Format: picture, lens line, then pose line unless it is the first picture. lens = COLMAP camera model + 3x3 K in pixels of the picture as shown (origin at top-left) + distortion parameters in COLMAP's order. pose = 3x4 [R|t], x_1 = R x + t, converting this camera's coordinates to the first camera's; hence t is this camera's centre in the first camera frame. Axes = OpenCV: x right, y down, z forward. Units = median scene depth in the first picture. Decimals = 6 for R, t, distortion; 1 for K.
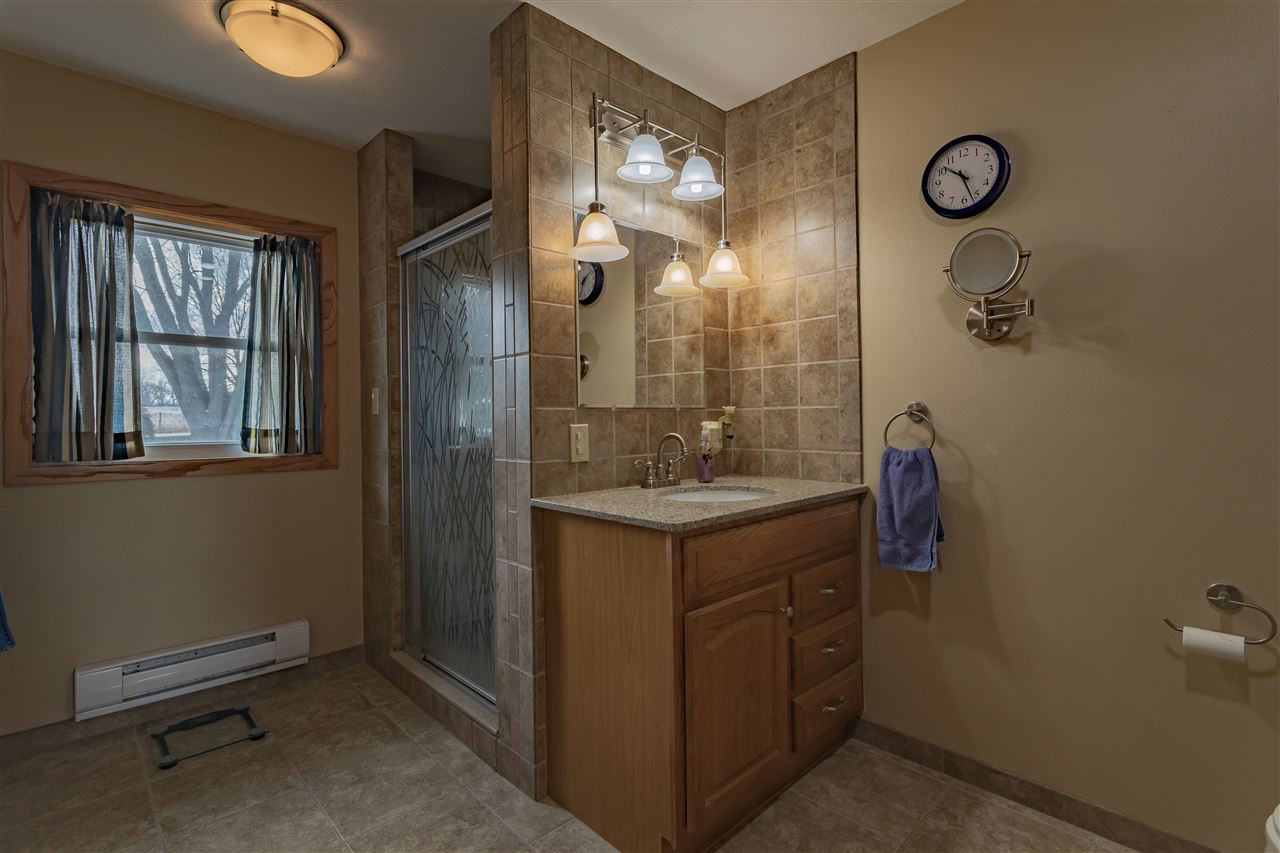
lens RADIAL K [[603.5, 0, 639.5], [0, 603.5, 421.4], [0, 0, 1]] dist [0.001522, 0.000404]
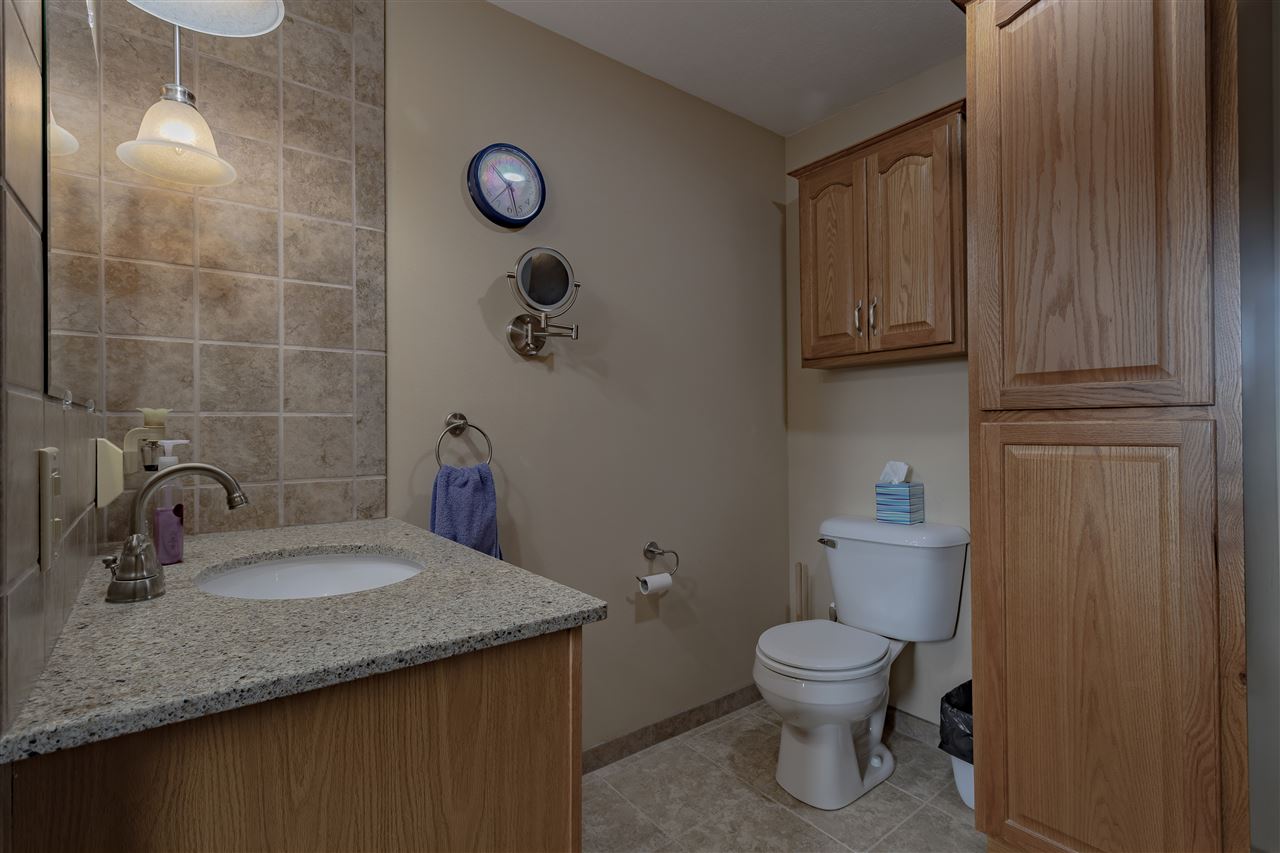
lens RADIAL K [[603.5, 0, 639.5], [0, 603.5, 421.4], [0, 0, 1]] dist [0.001522, 0.000404]
pose [[0.100240, 0.017926, 0.994802, -0.339668], [0.010847, 0.999759, -0.019108, 0.000367], [-0.994904, 0.012706, 0.100022, 0.571034]]
